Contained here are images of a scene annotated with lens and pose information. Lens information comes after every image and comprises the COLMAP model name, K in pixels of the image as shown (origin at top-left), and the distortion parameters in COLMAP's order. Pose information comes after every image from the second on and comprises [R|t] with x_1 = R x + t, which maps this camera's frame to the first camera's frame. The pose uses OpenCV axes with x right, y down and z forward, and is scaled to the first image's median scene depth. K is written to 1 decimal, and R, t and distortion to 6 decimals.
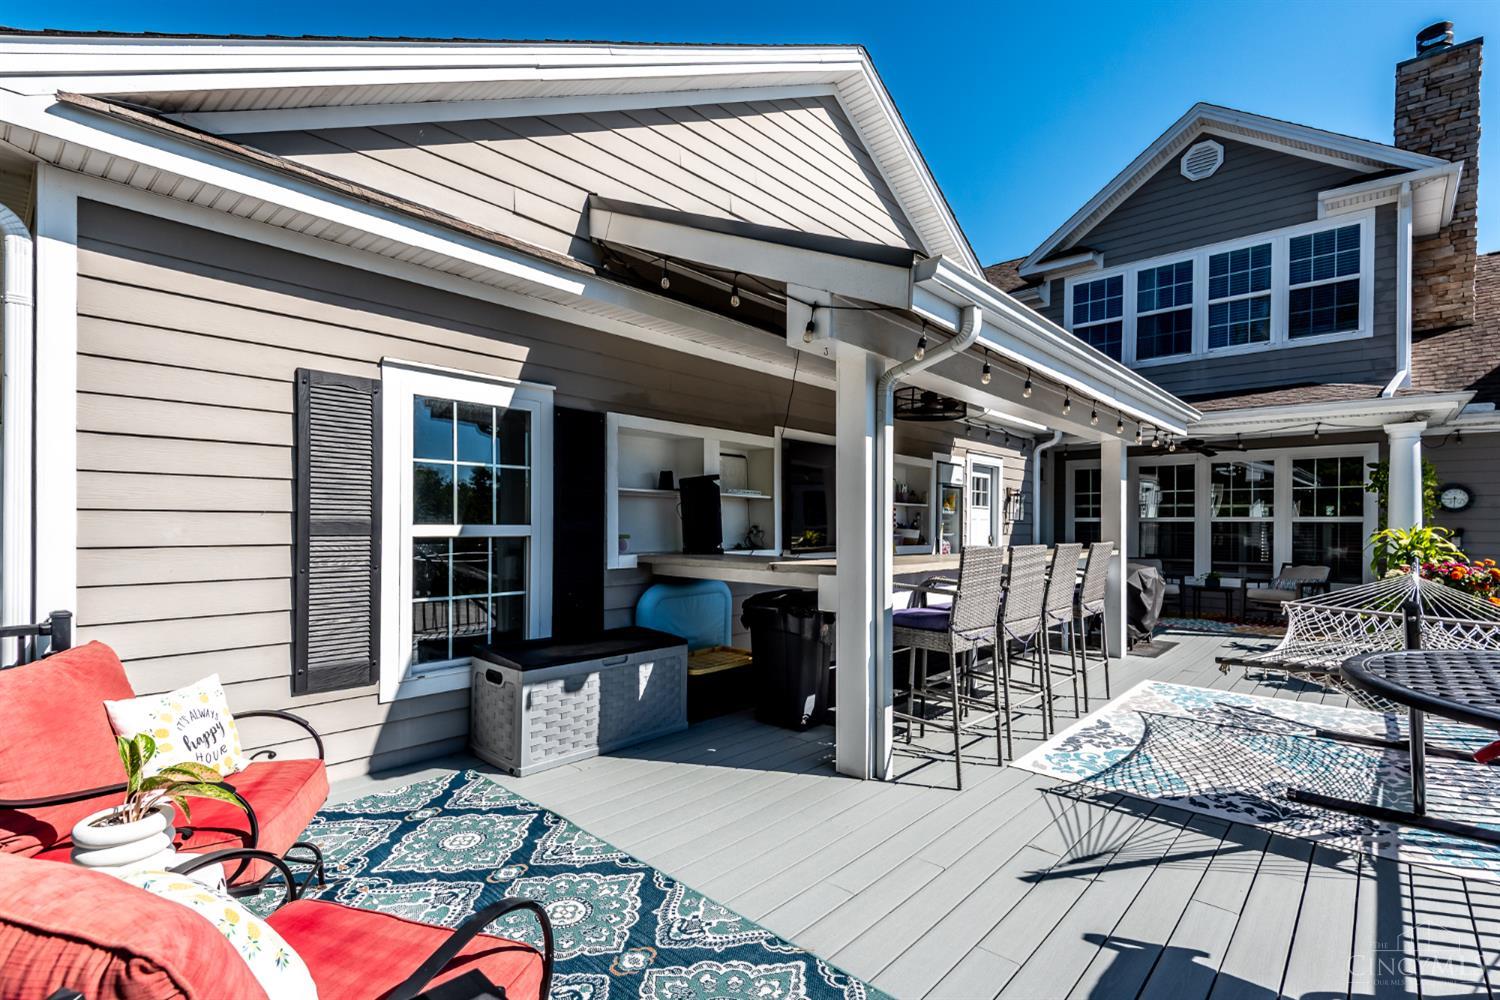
lens RADIAL K [[710.0, 0, 751.3], [0, 710.0, 534.2], [0, 0, 1]] dist [0.011470, -0.000660]
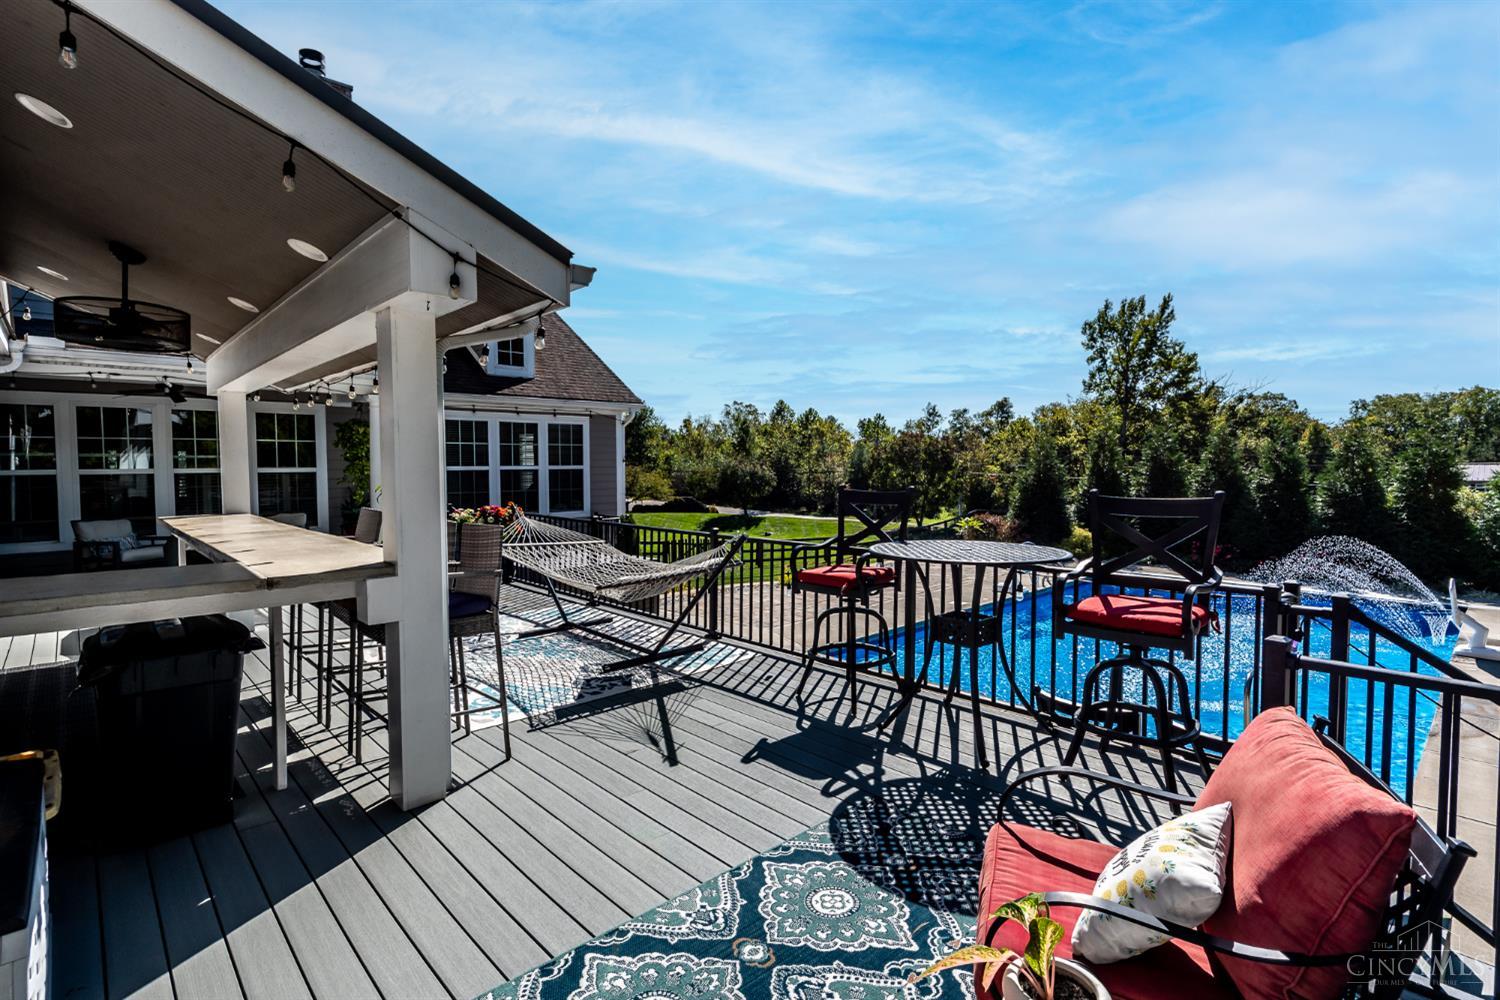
lens RADIAL K [[710.0, 0, 751.3], [0, 710.0, 534.2], [0, 0, 1]] dist [0.011470, -0.000660]
pose [[0.077888, -0.103465, 0.991579, -0.310421], [0.022854, 0.994524, 0.101978, -0.031329], [-0.996700, 0.014719, 0.079826, 0.250216]]
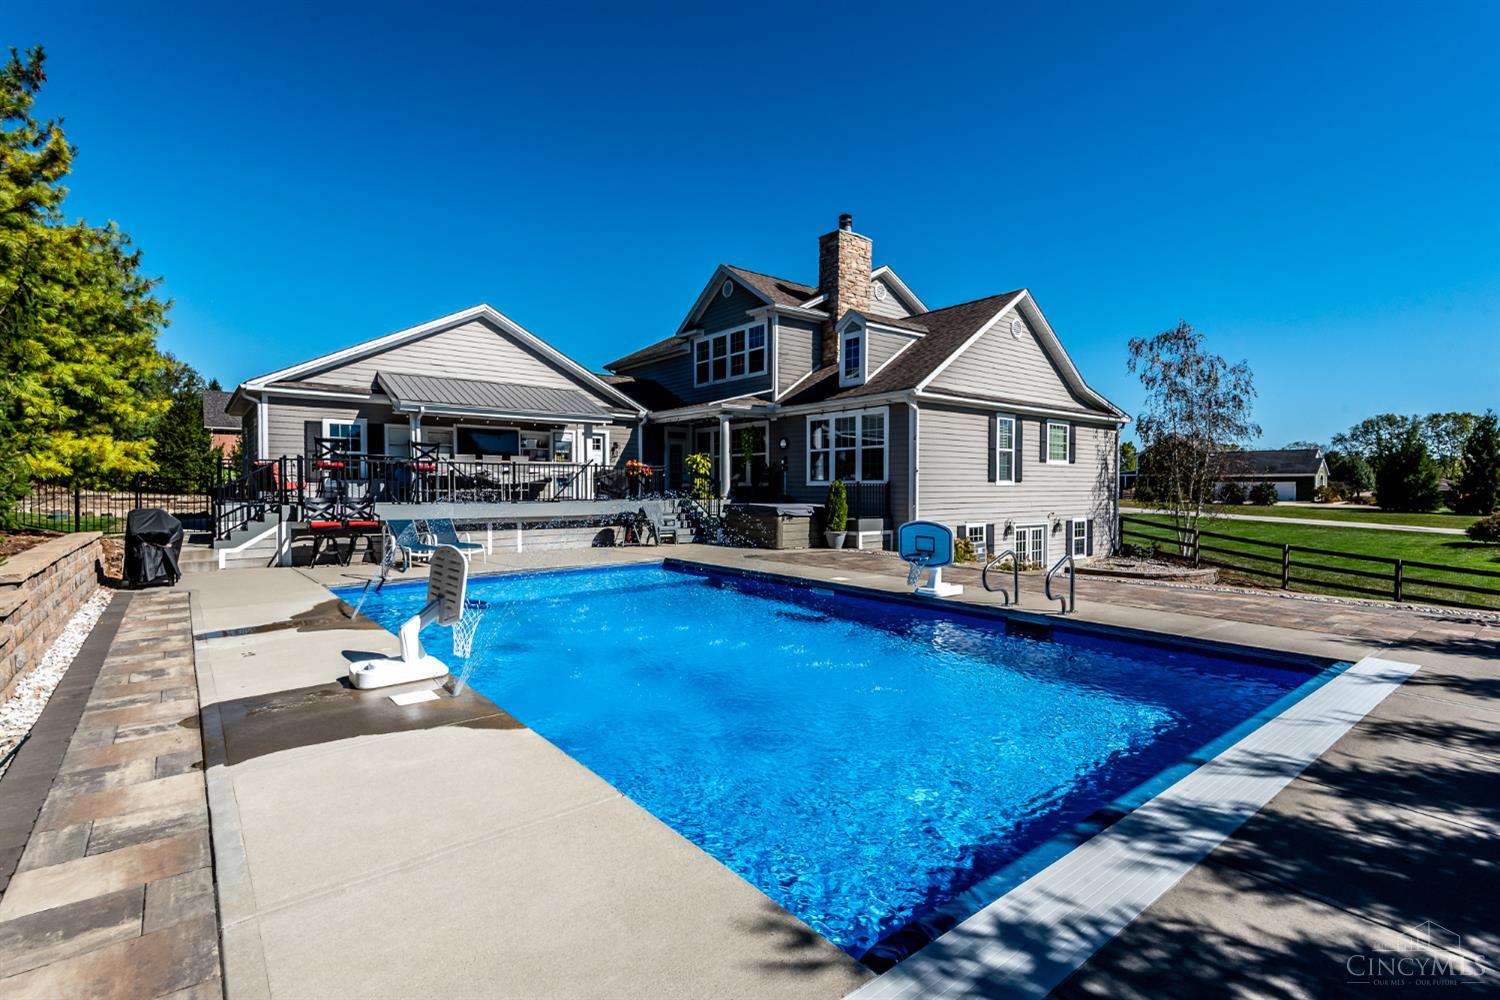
lens RADIAL K [[690.1, 0, 722.6], [0, 690.1, 491.8], [0, 0, 1]] dist [0.037646, -0.021423]
pose [[0.984151, -0.002260, -0.177319, 3.156104], [0.001359, 0.999986, -0.005200, 0.308967], [0.177328, 0.004876, 0.984140, -3.348145]]
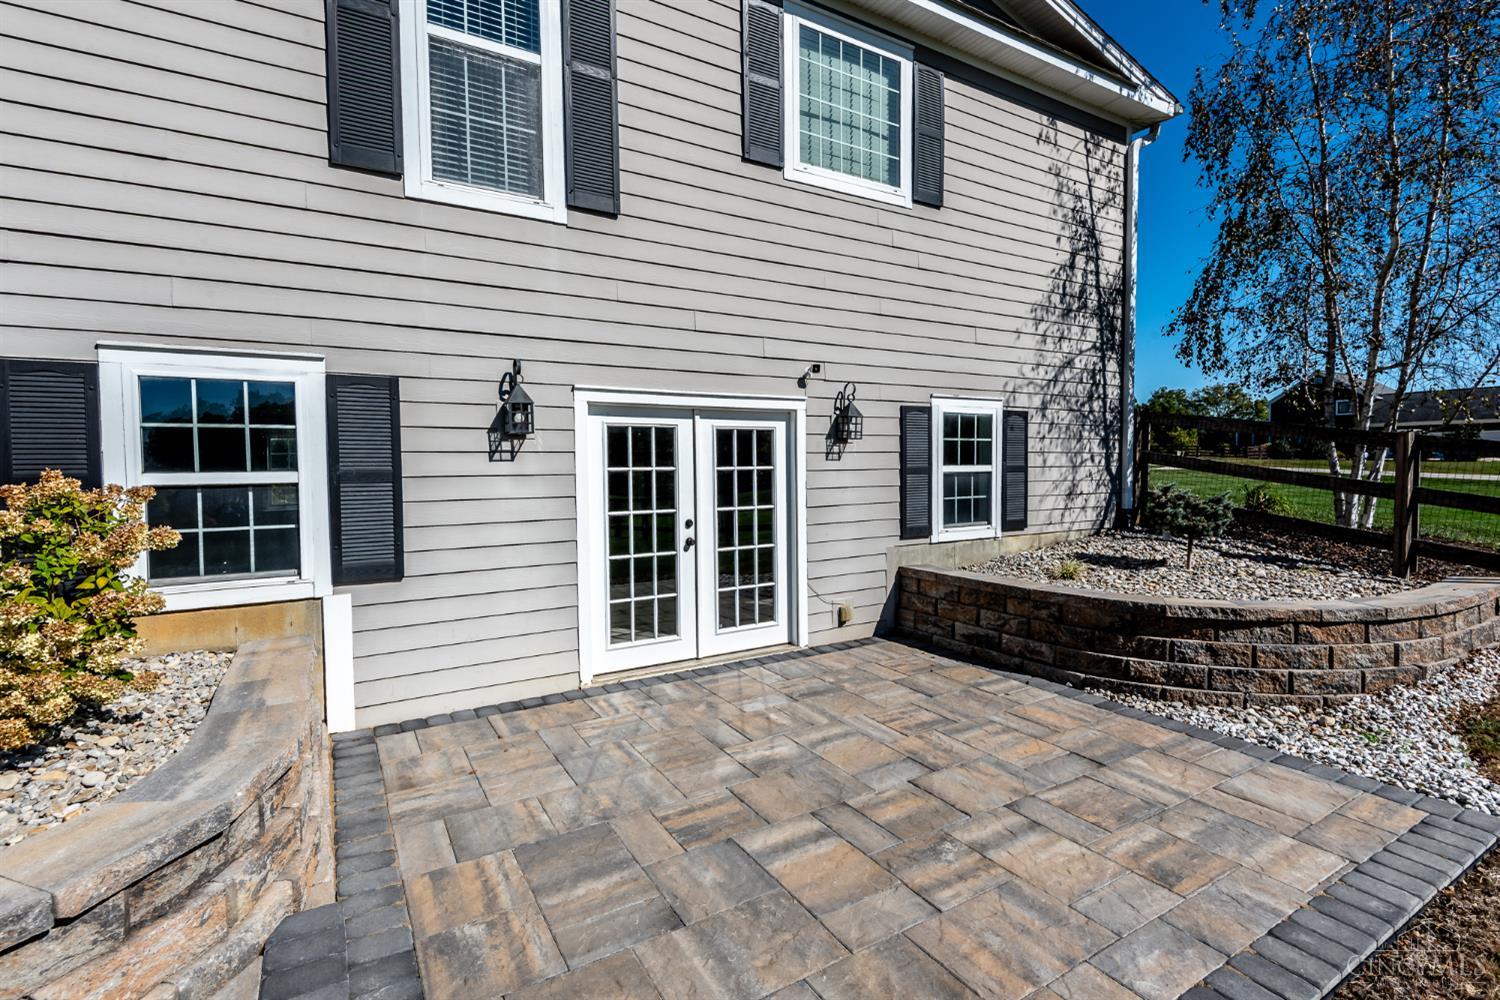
lens RADIAL K [[690.1, 0, 722.6], [0, 690.1, 491.8], [0, 0, 1]] dist [0.037646, -0.021423]
pose [[0.951601, -0.001228, -0.307334, 5.239828], [0.010391, 0.999549, 0.028179, 0.715322], [0.307161, -0.030009, 0.951184, 1.615325]]
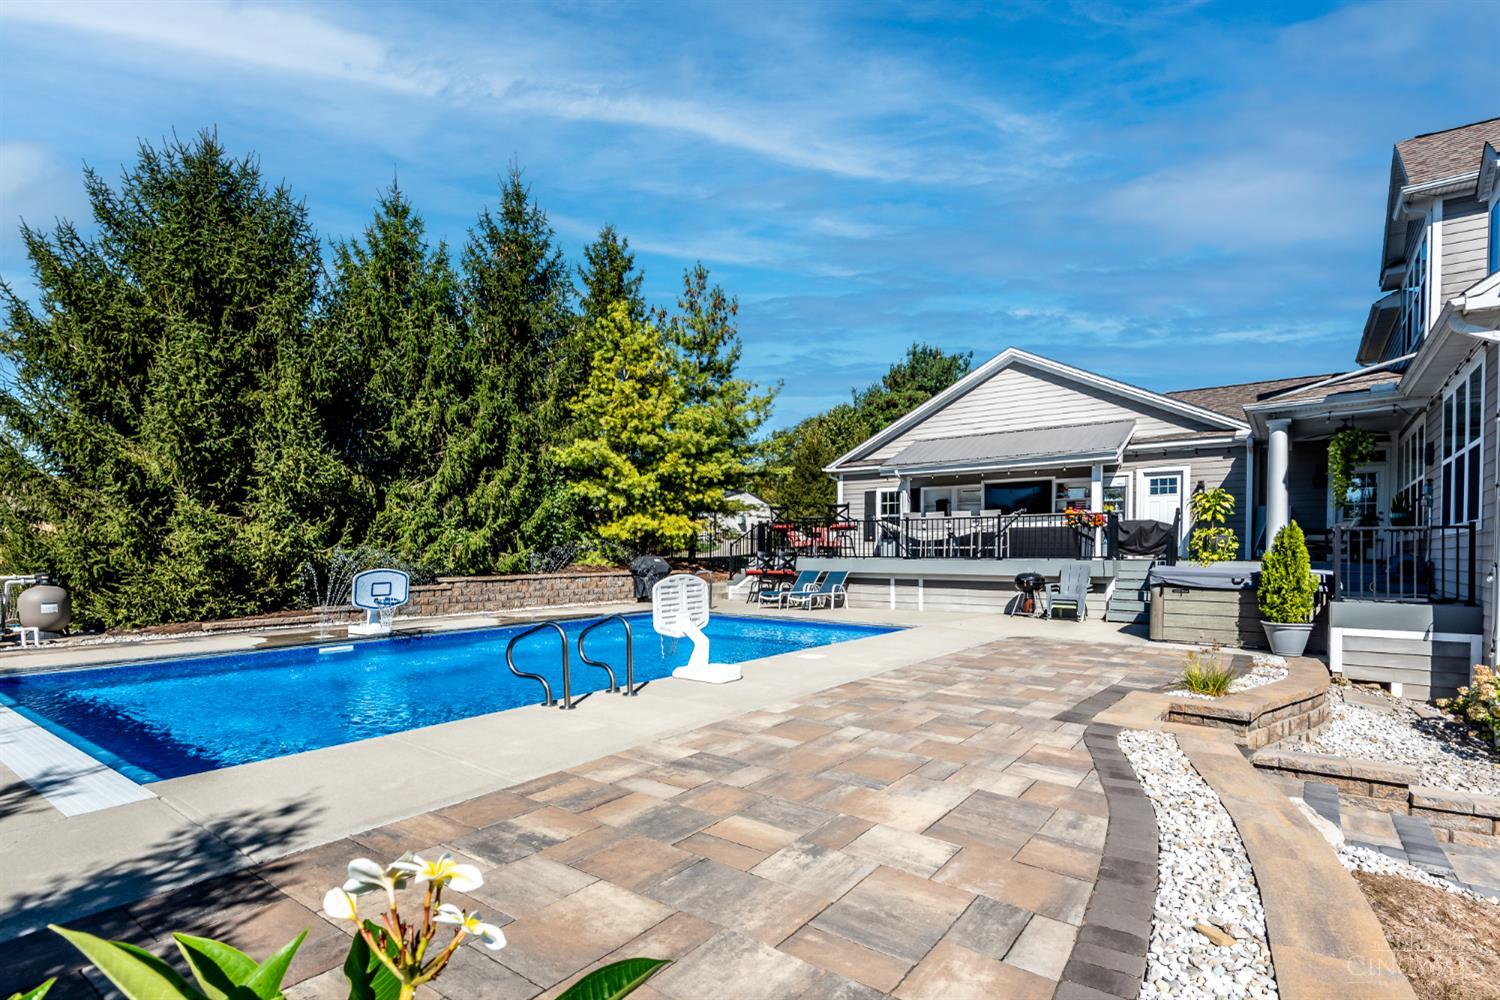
lens RADIAL K [[724.1, 0, 749.4], [0, 724.1, 558.6], [0, 0, 1]] dist [-0.000196, -0.000505]
pose [[0.090644, 0.004555, -0.995873, 5.524151], [-0.015104, 0.999881, 0.003199, 0.353537], [0.995769, 0.014752, 0.090702, -0.595869]]
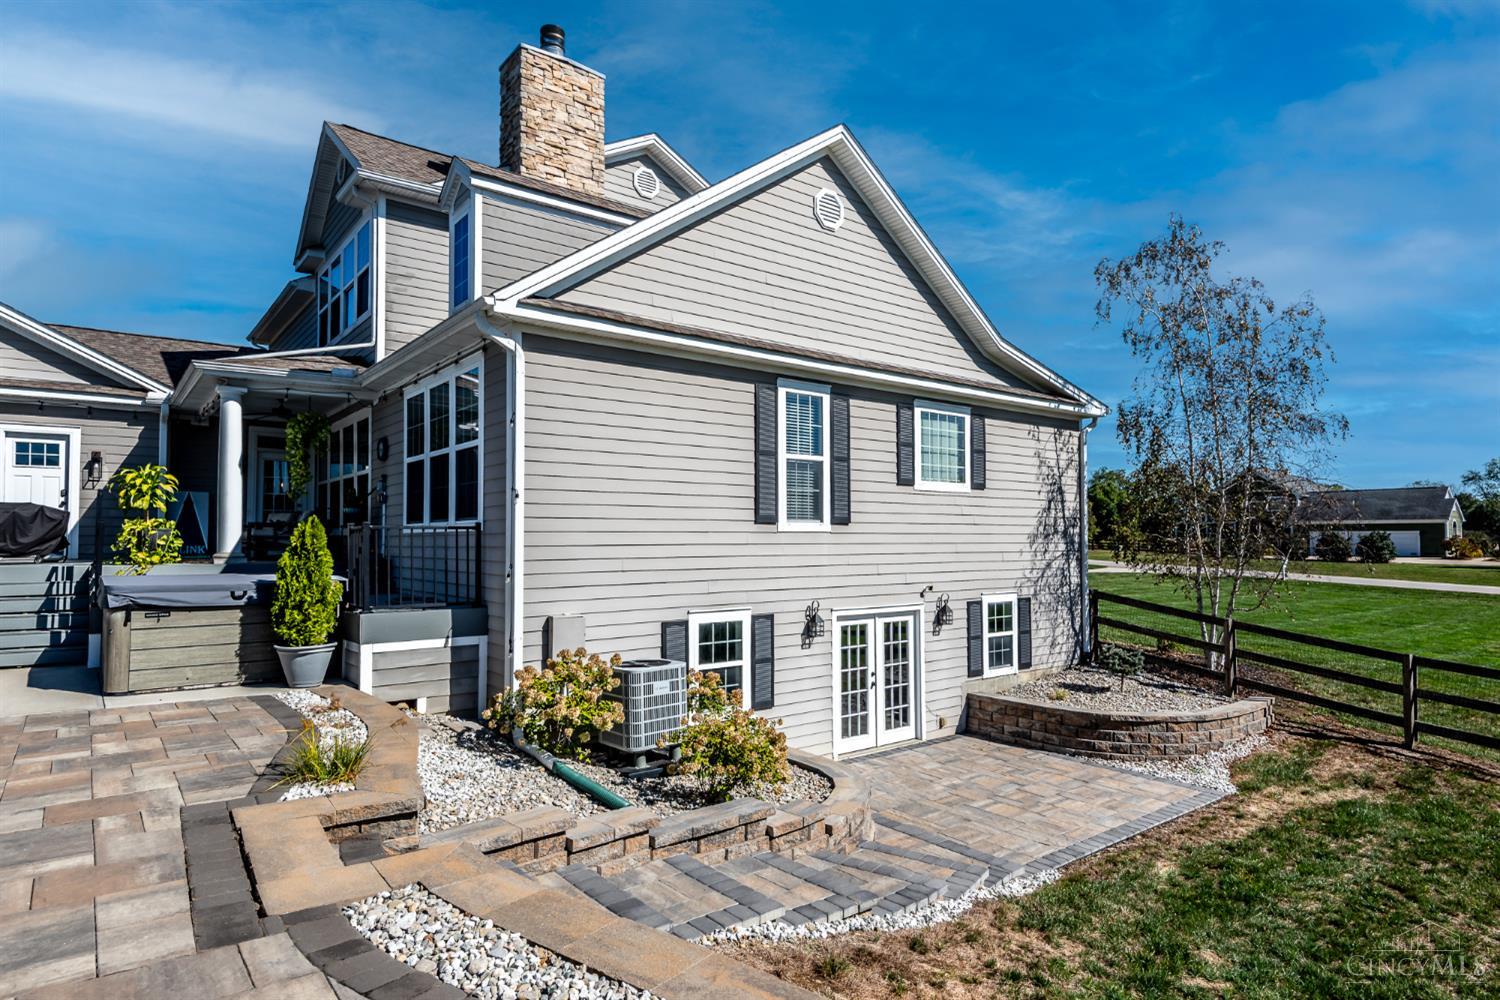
lens RADIAL K [[819.7, 0, 706.3], [0, 819.7, 512.7], [0, 0, 1]] dist [0.040085, -0.023835]
pose [[0.980101, -0.014037, -0.198004, 4.700864], [0.004931, 0.998910, -0.046412, 0.303831], [0.198440, 0.044512, 0.979102, -0.528008]]
